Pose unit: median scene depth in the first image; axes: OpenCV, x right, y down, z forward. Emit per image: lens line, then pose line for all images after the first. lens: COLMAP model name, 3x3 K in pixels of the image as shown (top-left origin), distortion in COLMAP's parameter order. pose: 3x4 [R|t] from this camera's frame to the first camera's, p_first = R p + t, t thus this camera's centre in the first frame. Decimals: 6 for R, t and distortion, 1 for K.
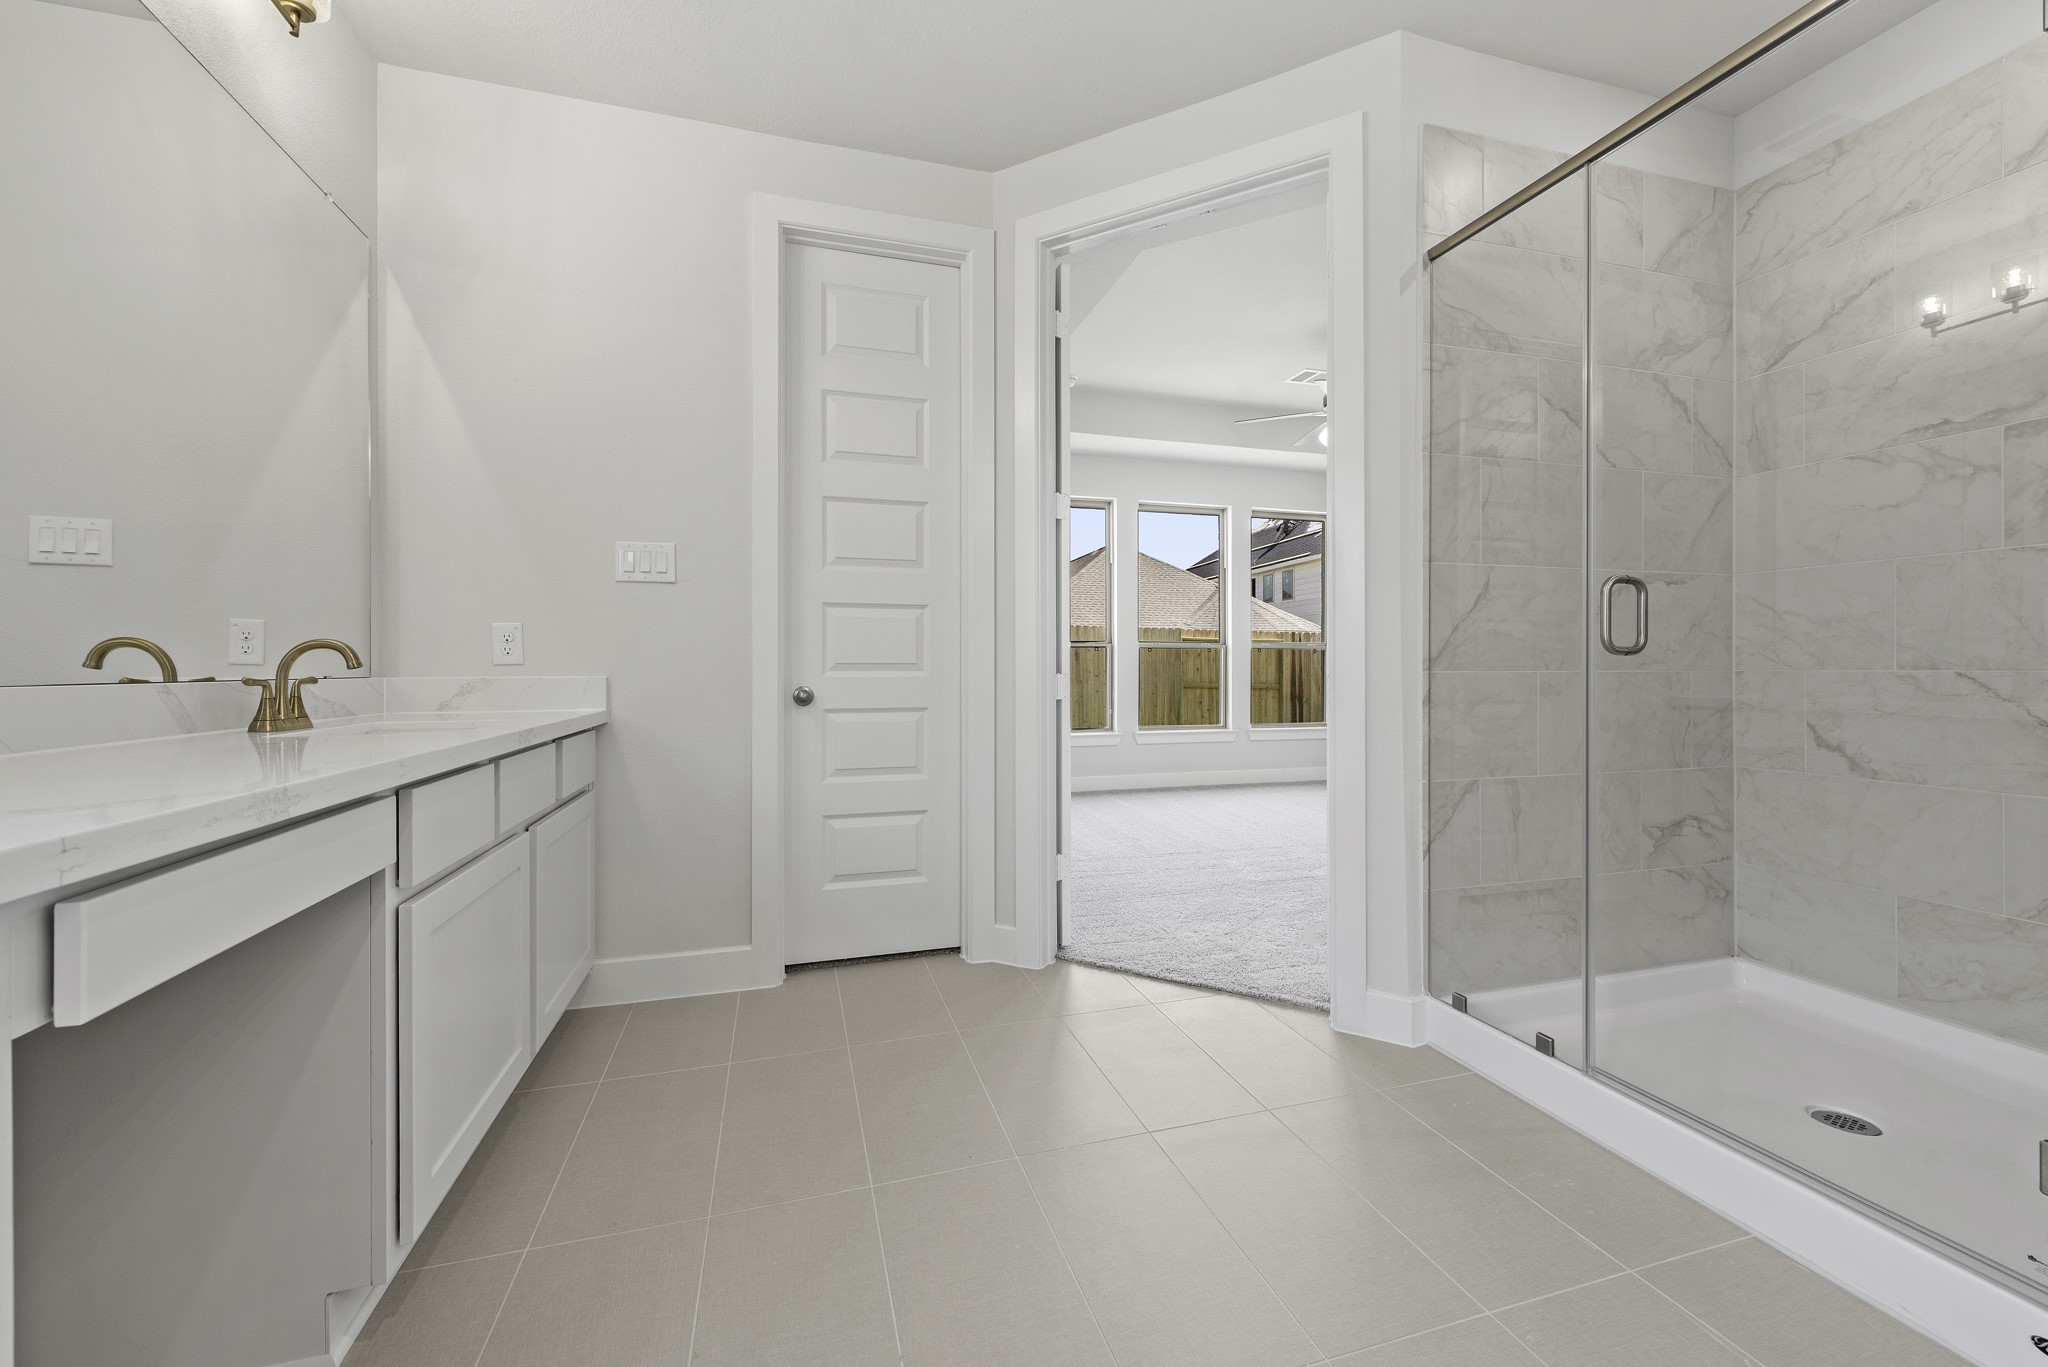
lens RADIAL K [[805.4, 0, 1028.8], [0, 805.4, 670.5], [0, 0, 1]] dist [0.007962, -0.003230]
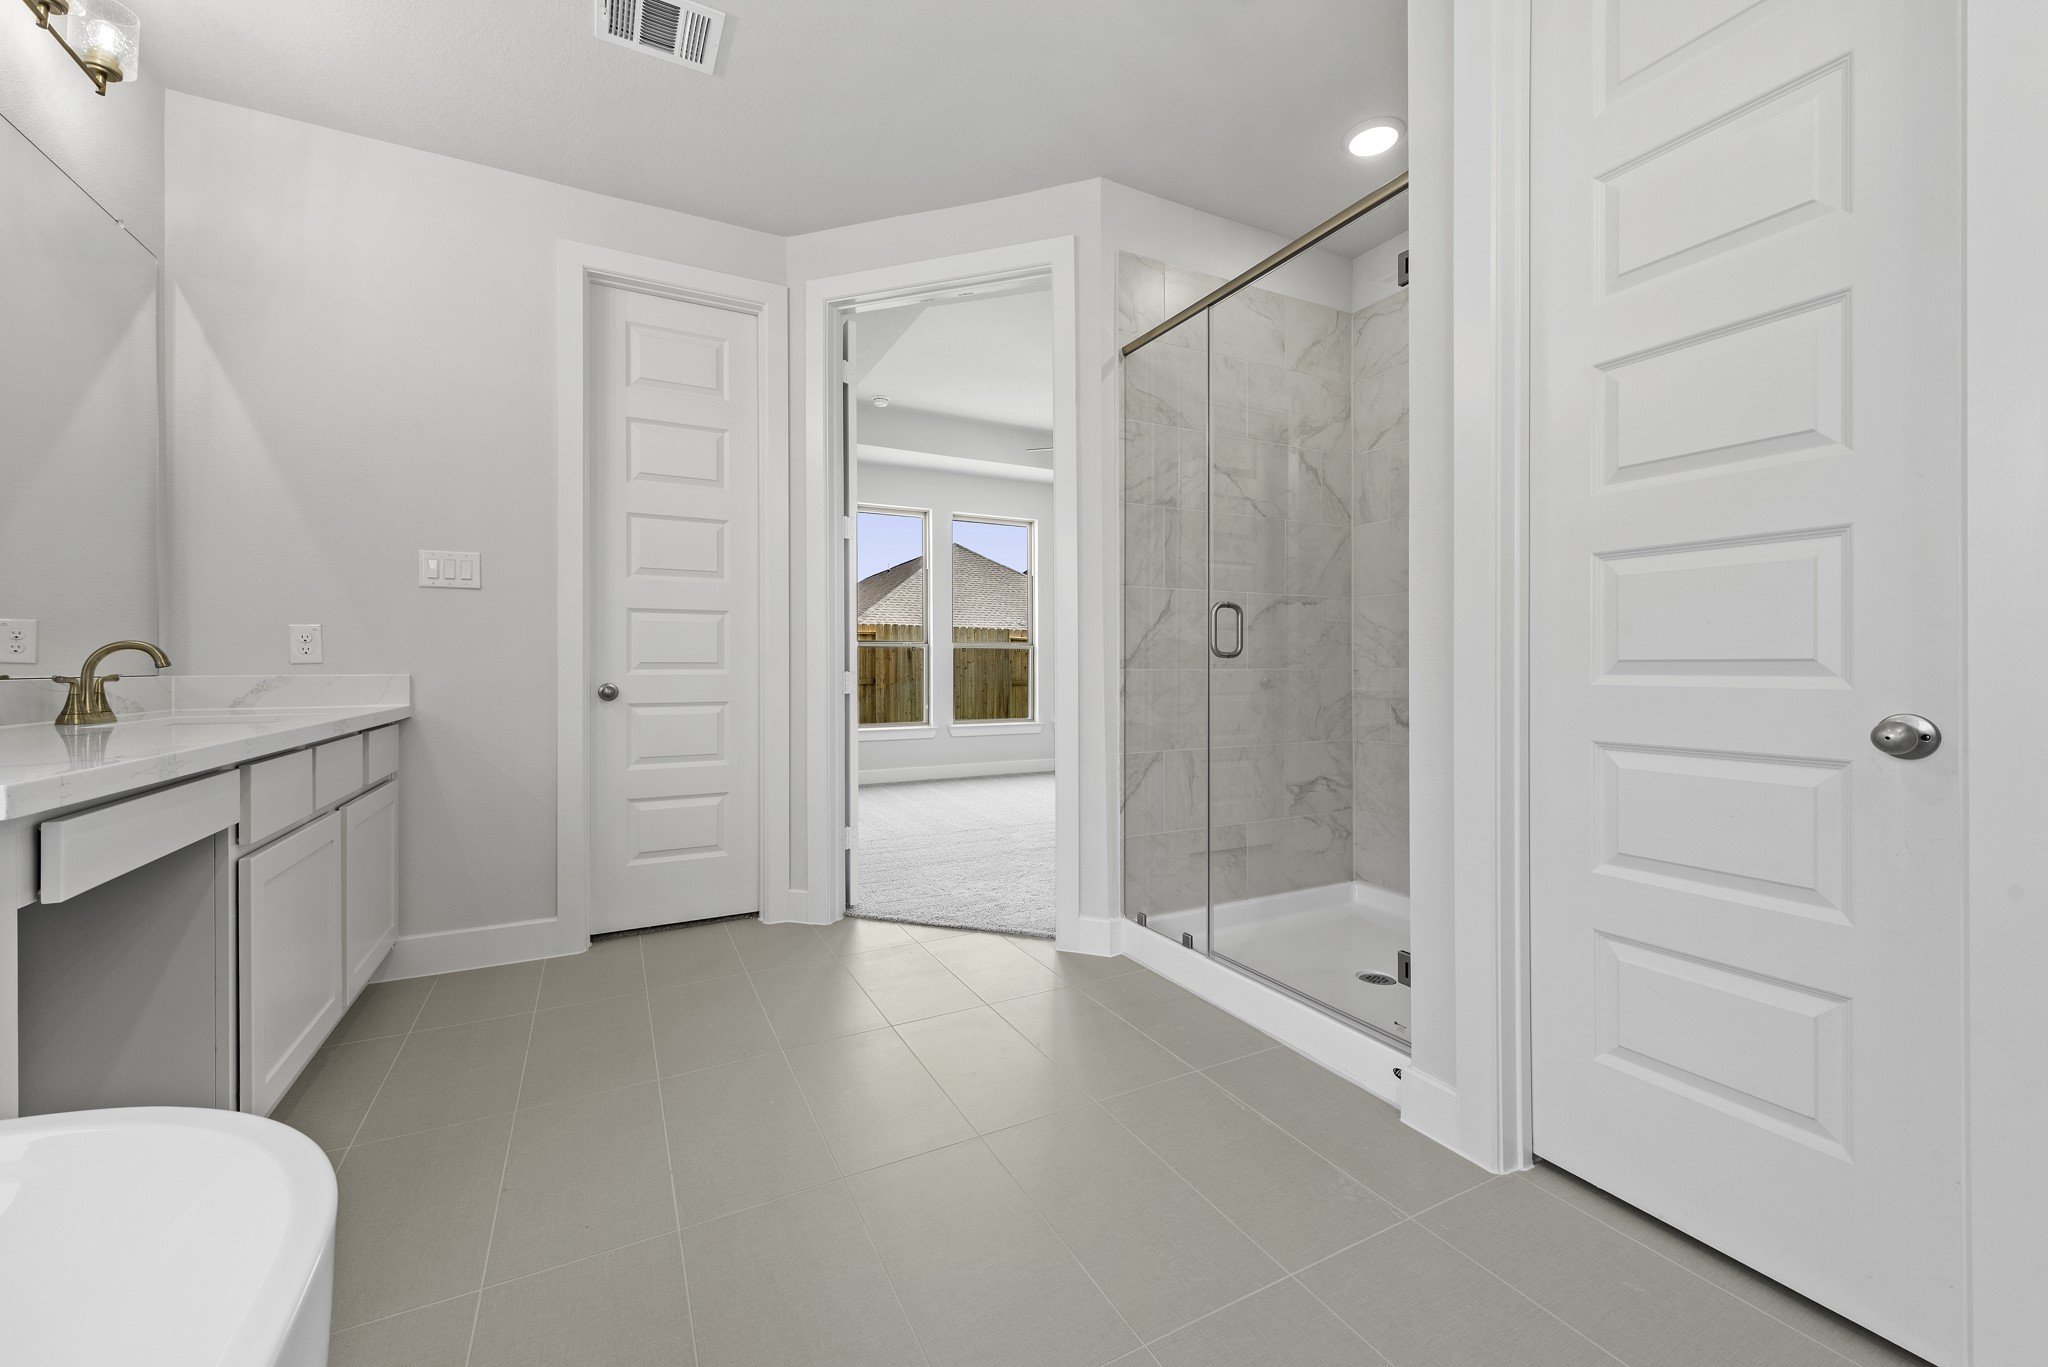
lens RADIAL K [[805.4, 0, 1030.8], [0, 805.4, 669.4], [0, 0, 1]] dist [0.007962, -0.003230]
pose [[0.981576, -0.000476, 0.191071, 0.086628], [0.000297, 0.999999, 0.000968, -0.000280], [-0.191072, -0.000894, 0.981576, -0.221870]]
